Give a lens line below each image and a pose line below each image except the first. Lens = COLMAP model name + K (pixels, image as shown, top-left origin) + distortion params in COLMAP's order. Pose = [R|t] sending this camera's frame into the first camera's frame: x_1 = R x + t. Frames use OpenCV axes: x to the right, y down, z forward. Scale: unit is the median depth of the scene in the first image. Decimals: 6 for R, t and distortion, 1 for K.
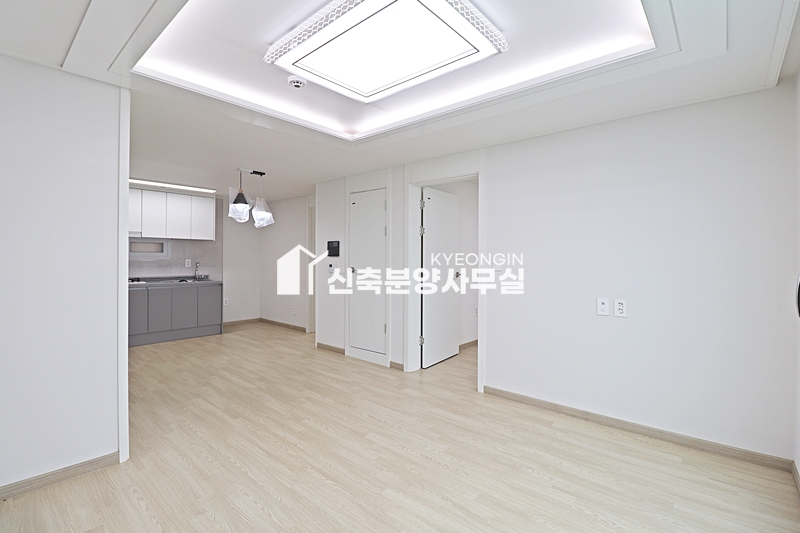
lens RADIAL K [[371.1, 0, 403.2], [0, 371.1, 255.8], [0, 0, 1]] dist [-0.009935, -0.007605]
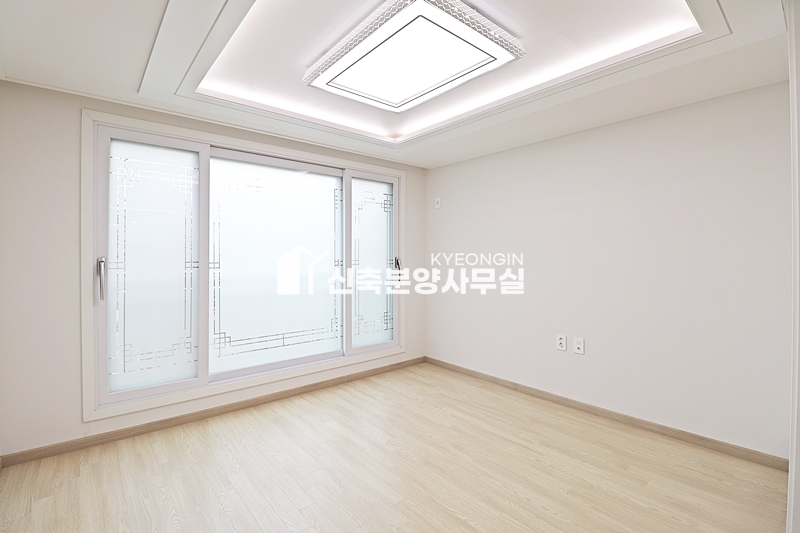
lens RADIAL K [[371.1, 0, 403.1], [0, 371.1, 258.7], [0, 0, 1]] dist [-0.009935, -0.007605]
pose [[-0.988044, -0.004405, 0.154111, -0.118753], [-0.004565, 0.999989, -0.000688, 0.005582], [-0.154106, -0.001384, -0.988053, 1.137308]]
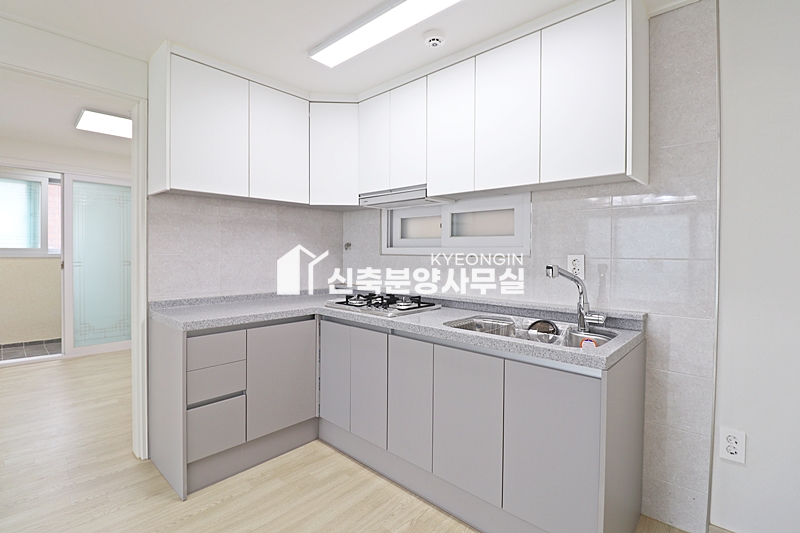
lens RADIAL K [[371.1, 0, 401.8], [0, 371.1, 261.3], [0, 0, 1]] dist [-0.009935, -0.007605]
pose [[-0.026111, 0.014006, -0.999561, -0.495606], [-0.004997, 0.999888, 0.014141, 0.021326], [0.999647, 0.005364, -0.026038, 1.561844]]
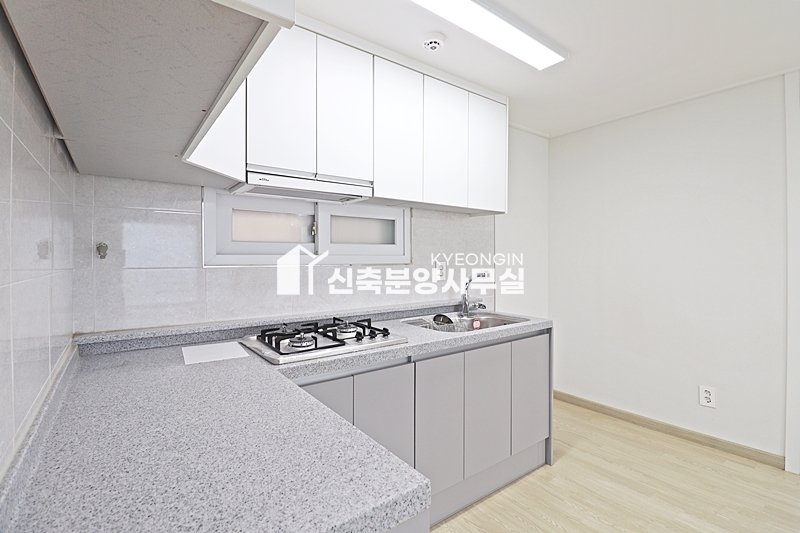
lens RADIAL K [[371.1, 0, 401.5], [0, 371.1, 260.9], [0, 0, 1]] dist [-0.009935, -0.007605]
pose [[0.977208, -0.007045, -0.212165, -0.973208], [0.009087, 0.999921, 0.008650, 0.009156], [0.212088, -0.010380, 0.977196, 1.073275]]
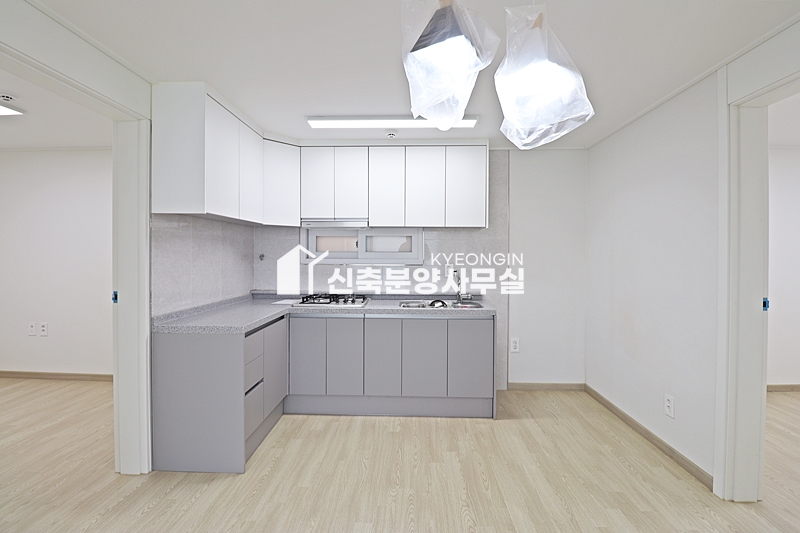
lens RADIAL K [[371.1, 0, 401.5], [0, 371.1, 258.8], [0, 0, 1]] dist [-0.009935, -0.007605]
pose [[0.631889, 0.004356, -0.775046, -0.338749], [0.003129, 0.999962, 0.008171, -0.004003], [0.775052, -0.007588, 0.631852, 1.053852]]
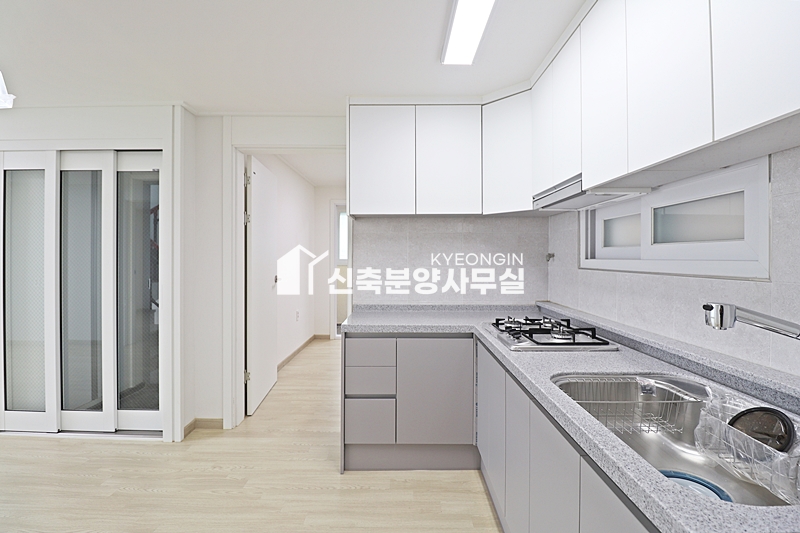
lens RADIAL K [[371.1, 0, 401.1], [0, 371.1, 259.6], [0, 0, 1]] dist [-0.009935, -0.007605]
pose [[-0.757323, -0.005361, -0.653018, -0.665912], [-0.004694, 0.999985, -0.002766, 0.006609], [0.653023, 0.000971, -0.757337, 1.782677]]
